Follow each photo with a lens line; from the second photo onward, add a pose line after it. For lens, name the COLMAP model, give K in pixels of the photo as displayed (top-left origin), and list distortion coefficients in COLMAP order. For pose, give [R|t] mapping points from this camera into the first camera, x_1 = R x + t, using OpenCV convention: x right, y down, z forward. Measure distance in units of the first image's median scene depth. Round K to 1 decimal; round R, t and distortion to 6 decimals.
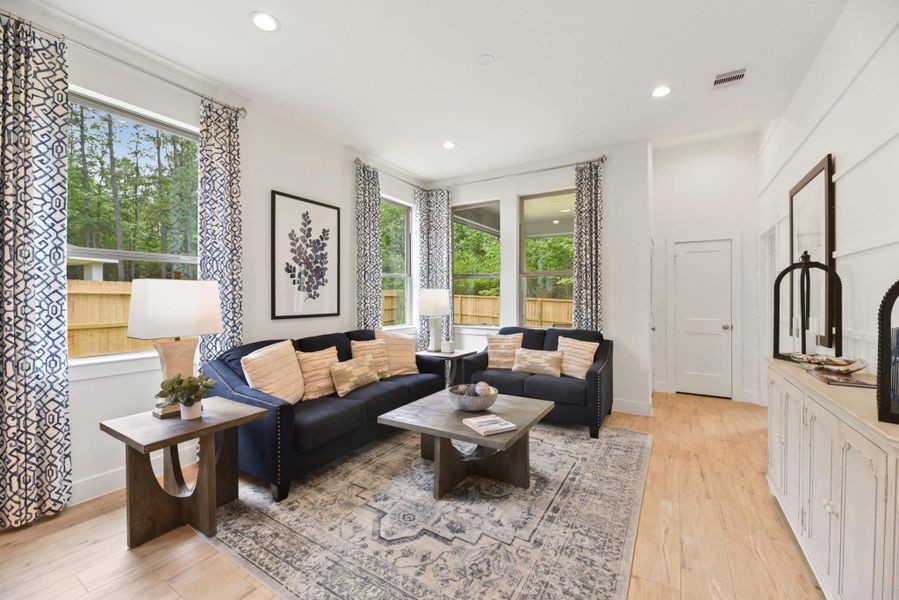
lens RADIAL K [[366.7, 0, 448.9], [0, 366.7, 299.0], [0, 0, 1]] dist [-0.002102, -0.000616]
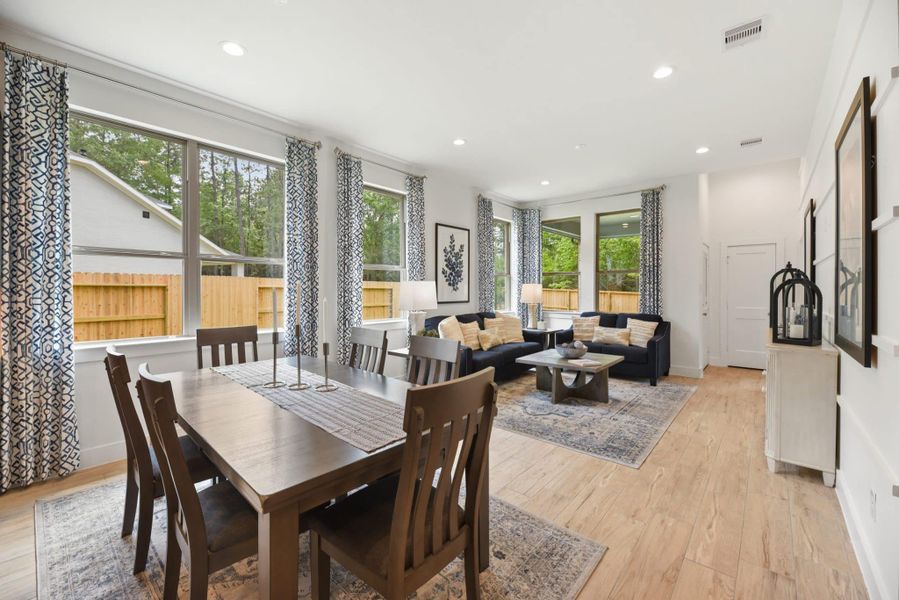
lens RADIAL K [[366.7, 0, 444.8], [0, 366.7, 293.7], [0, 0, 1]] dist [-0.002102, -0.000616]
pose [[0.985276, 0.002045, -0.170958, -0.155803], [-0.000996, 0.999980, 0.006220, 0.001806], [0.170967, -0.005958, 0.985259, -0.522118]]
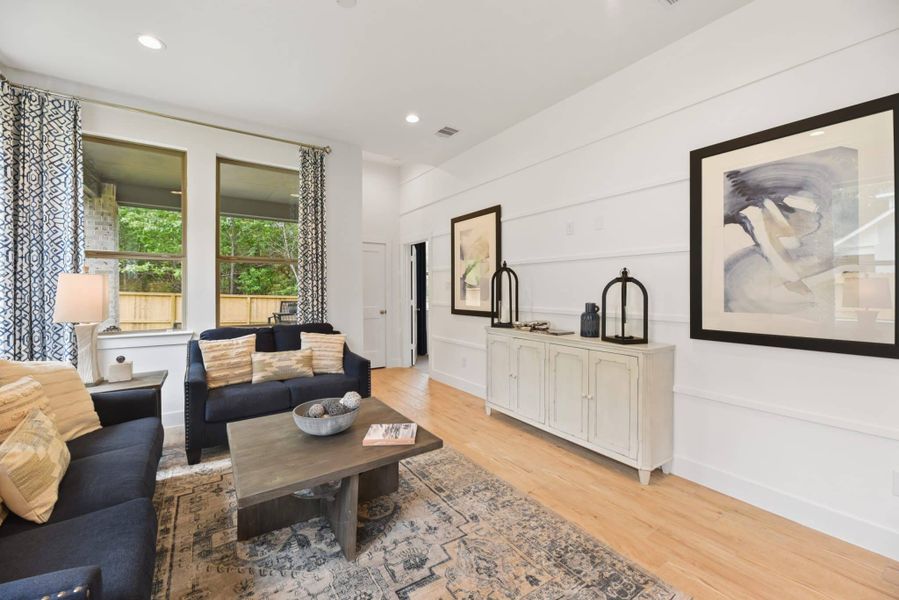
lens RADIAL K [[366.7, 0, 450.5], [0, 366.7, 290.9], [0, 0, 1]] dist [-0.002102, -0.000616]
pose [[0.415808, -0.004910, 0.909439, -0.388517], [0.005862, 0.999979, 0.002718, 0.000234], [-0.909434, 0.004201, 0.415828, 0.316250]]
